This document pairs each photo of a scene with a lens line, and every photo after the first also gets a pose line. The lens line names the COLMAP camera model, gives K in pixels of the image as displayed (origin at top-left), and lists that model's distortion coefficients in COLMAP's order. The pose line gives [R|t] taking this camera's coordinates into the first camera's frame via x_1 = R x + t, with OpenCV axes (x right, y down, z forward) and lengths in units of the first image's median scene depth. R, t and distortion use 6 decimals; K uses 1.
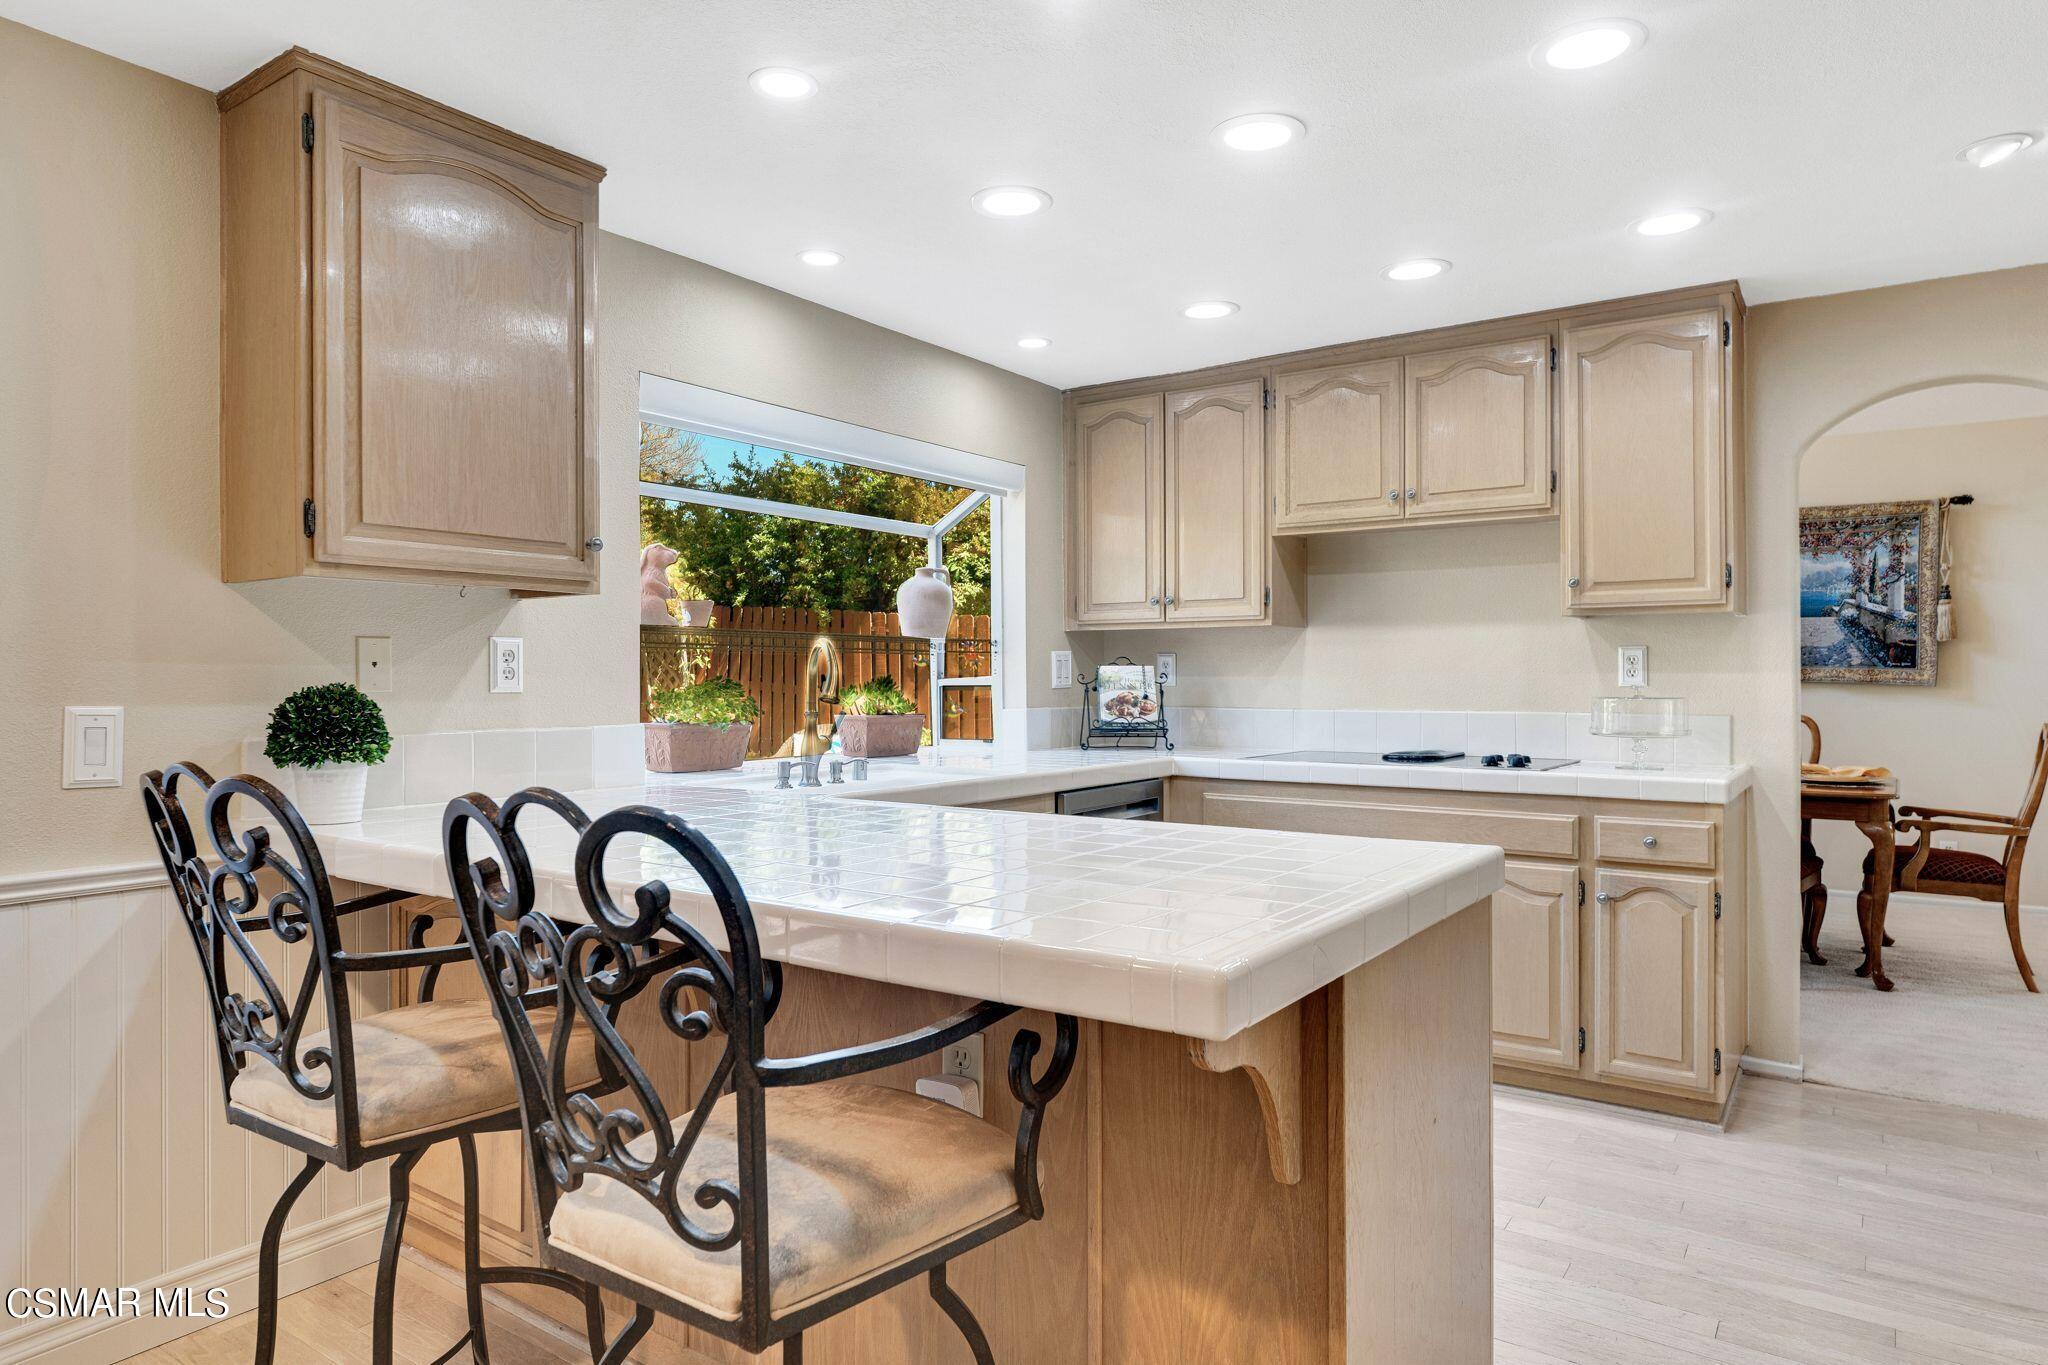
lens RADIAL K [[1209.0, 0, 1033.6], [0, 1209.0, 735.0], [0, 0, 1]] dist [-0.000139, -0.001937]
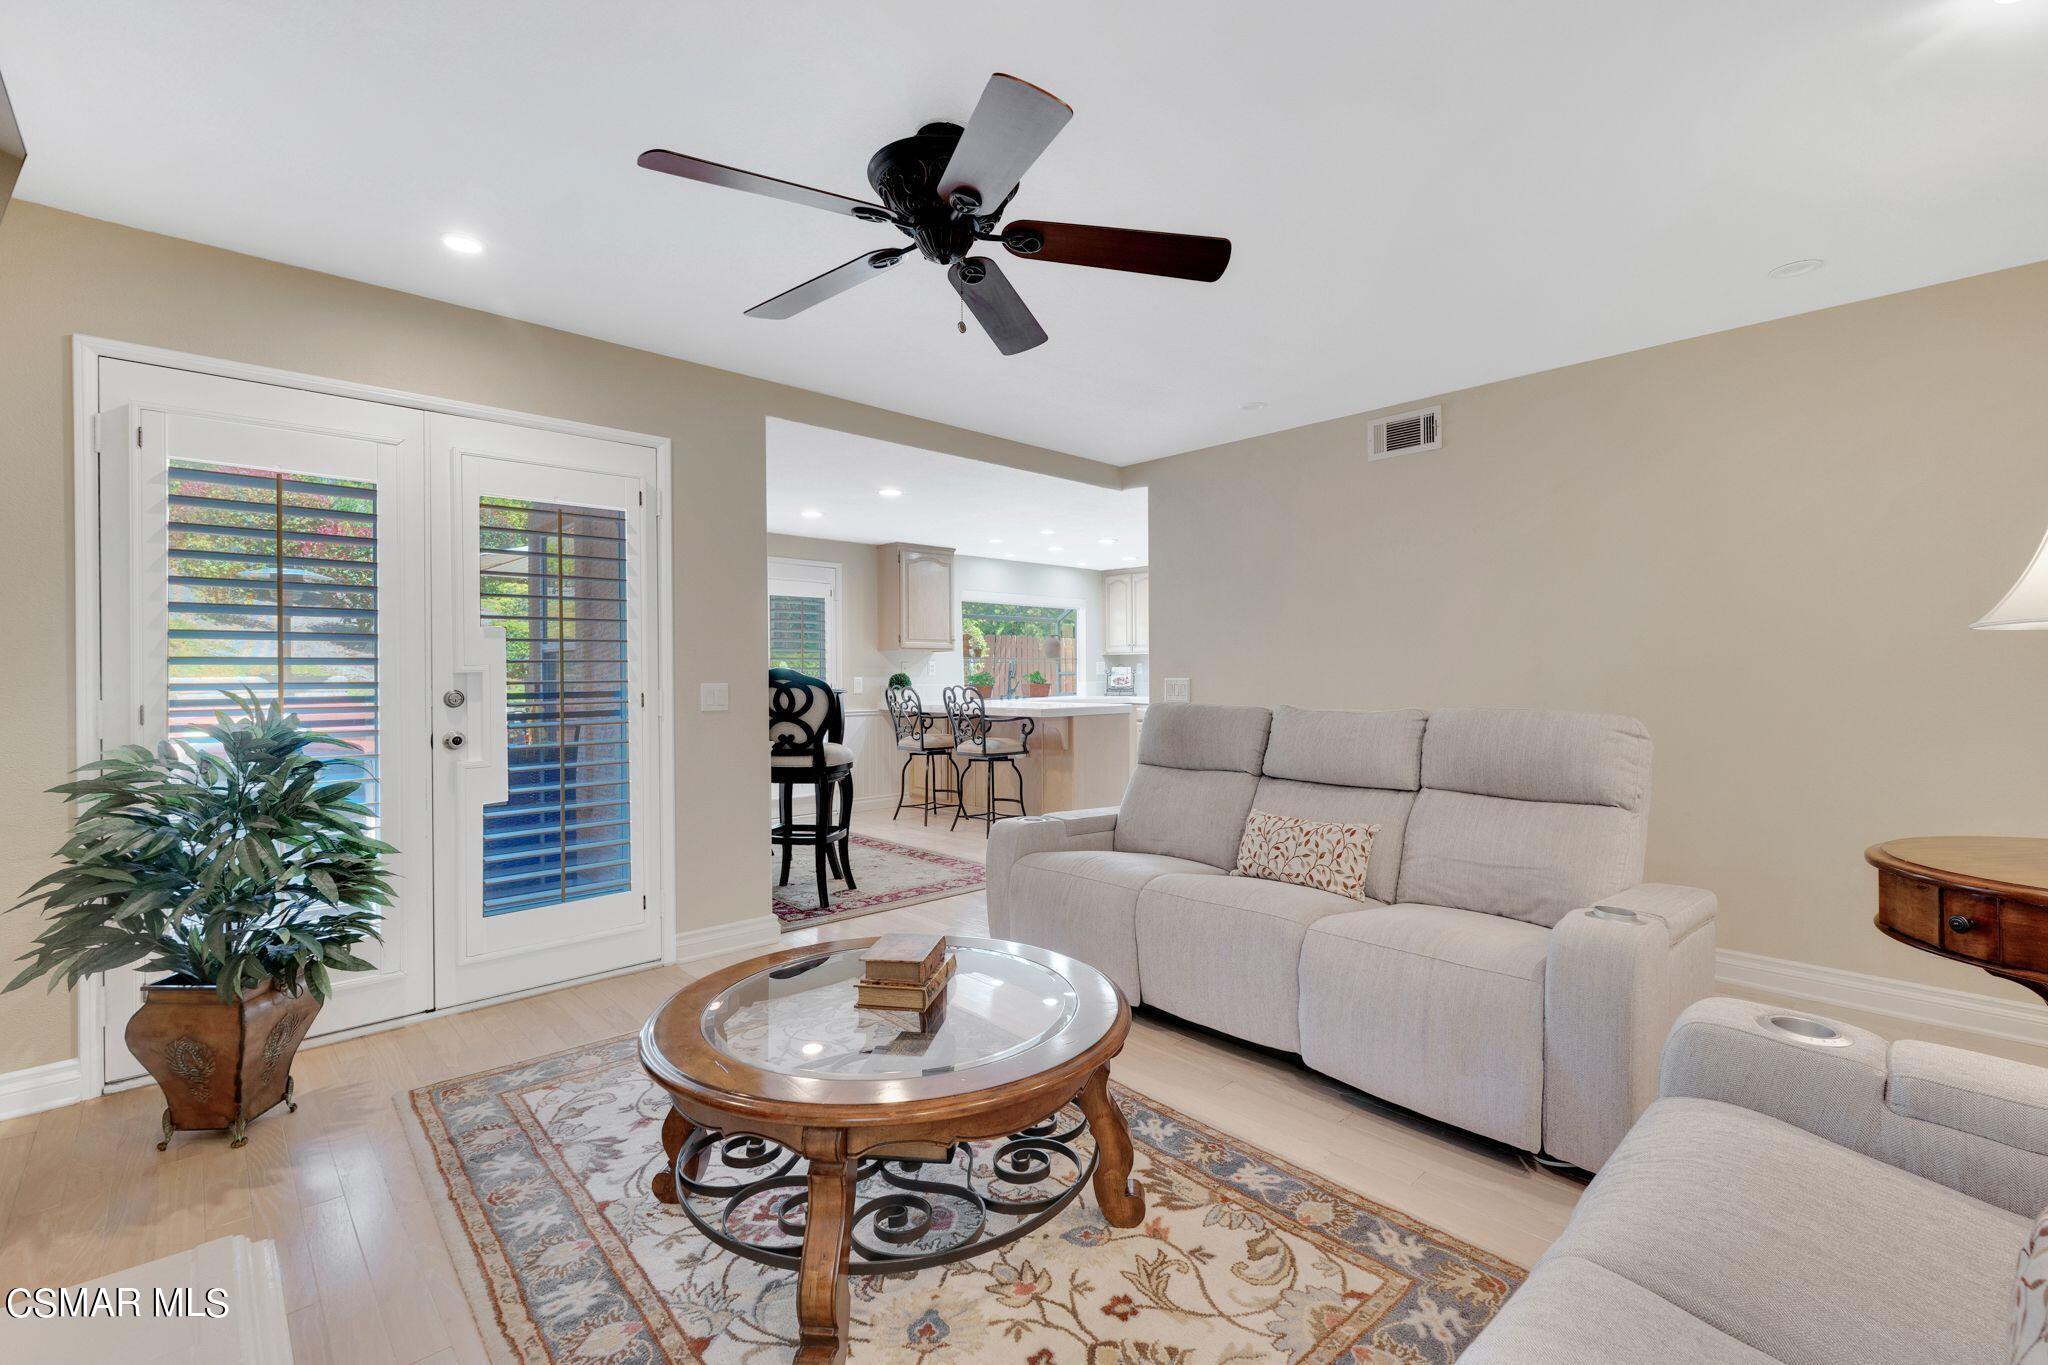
lens RADIAL K [[843.4, 0, 1021.7], [0, 843.4, 709.7], [0, 0, 1]] dist [0.000974, -0.000109]
pose [[0.976202, 0.004449, -0.216819, 0.506301], [-0.005501, 0.999976, -0.004249, 0.096307], [0.216795, 0.005341, 0.976203, -1.818548]]
